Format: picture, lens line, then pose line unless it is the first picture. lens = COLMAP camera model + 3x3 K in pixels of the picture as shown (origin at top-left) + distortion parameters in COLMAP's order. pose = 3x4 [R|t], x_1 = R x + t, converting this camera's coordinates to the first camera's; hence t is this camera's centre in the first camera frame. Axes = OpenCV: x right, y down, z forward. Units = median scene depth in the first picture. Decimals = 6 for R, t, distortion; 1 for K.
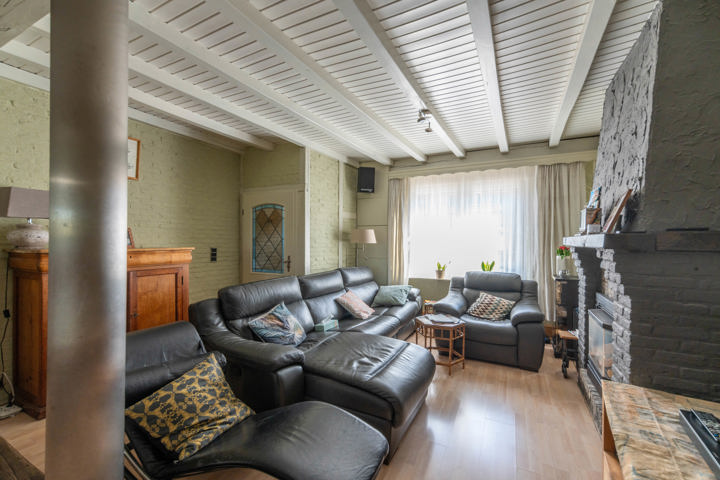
lens RADIAL K [[280.1, 0, 347.4], [0, 280.1, 239.2], [0, 0, 1]] dist [0.000411, 0.000015]
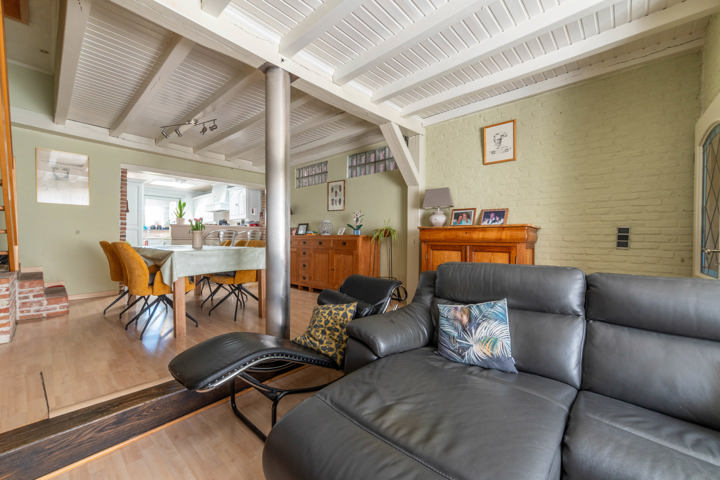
lens RADIAL K [[280.1, 0, 347.4], [0, 280.1, 239.2], [0, 0, 1]] dist [0.000411, 0.000015]
pose [[-0.210153, 0.005582, -0.977653, 0.671202], [0.001221, 0.999984, 0.005447, 0.125043], [0.977668, -0.000049, -0.210156, 1.164970]]
